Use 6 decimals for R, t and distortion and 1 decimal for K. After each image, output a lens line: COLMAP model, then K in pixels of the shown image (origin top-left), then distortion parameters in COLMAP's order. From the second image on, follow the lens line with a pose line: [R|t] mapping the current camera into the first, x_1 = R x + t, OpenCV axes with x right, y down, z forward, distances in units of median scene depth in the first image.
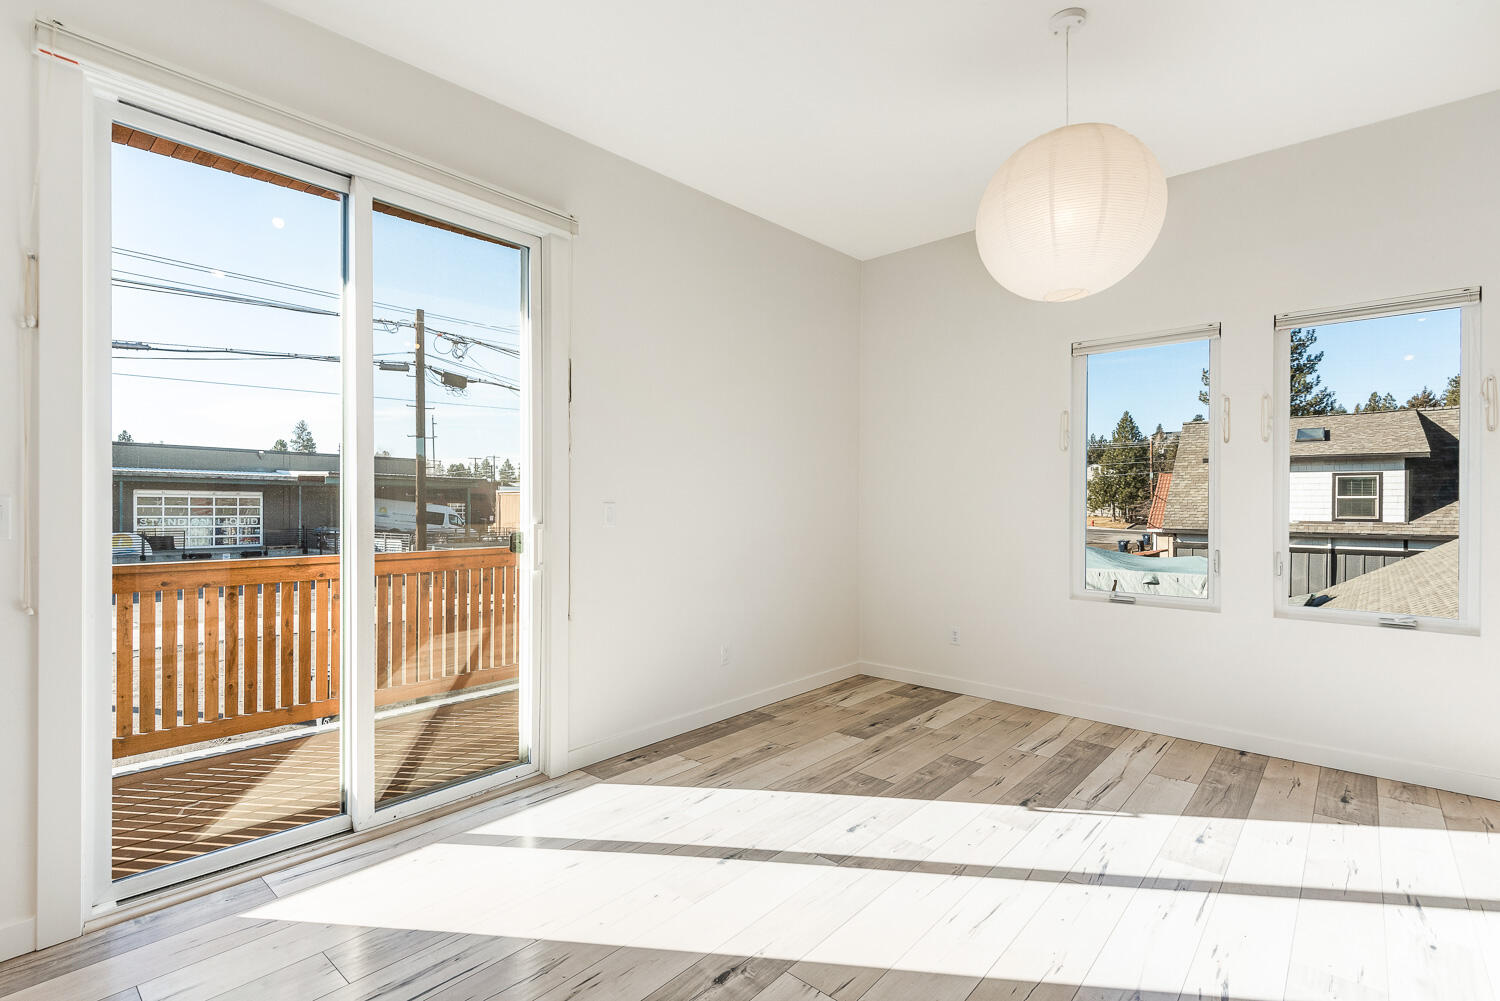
lens RADIAL K [[695.8, 0, 738.5], [0, 695.8, 503.3], [0, 0, 1]] dist [-0.000633, -0.002808]
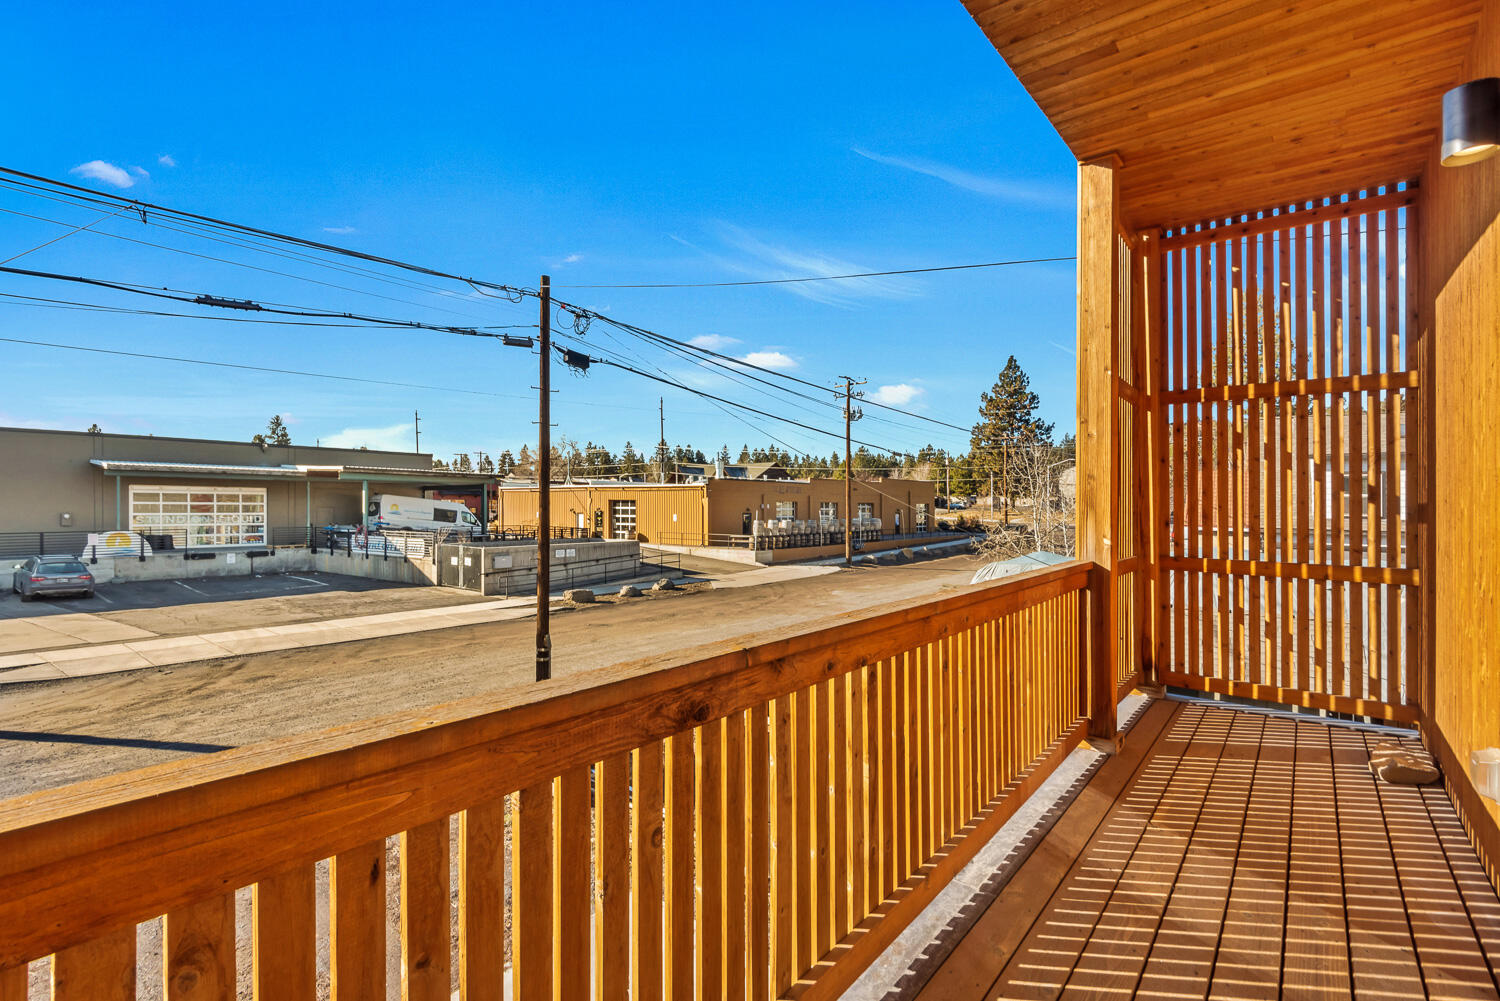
lens RADIAL K [[695.8, 0, 749.6], [0, 695.8, 500.8], [0, 0, 1]] dist [-0.000633, -0.002808]
pose [[0.999461, 0.002124, 0.032750, -0.223761], [-0.002145, 0.999998, 0.000585, -0.002942], [-0.032748, -0.000655, 0.999463, 0.130507]]
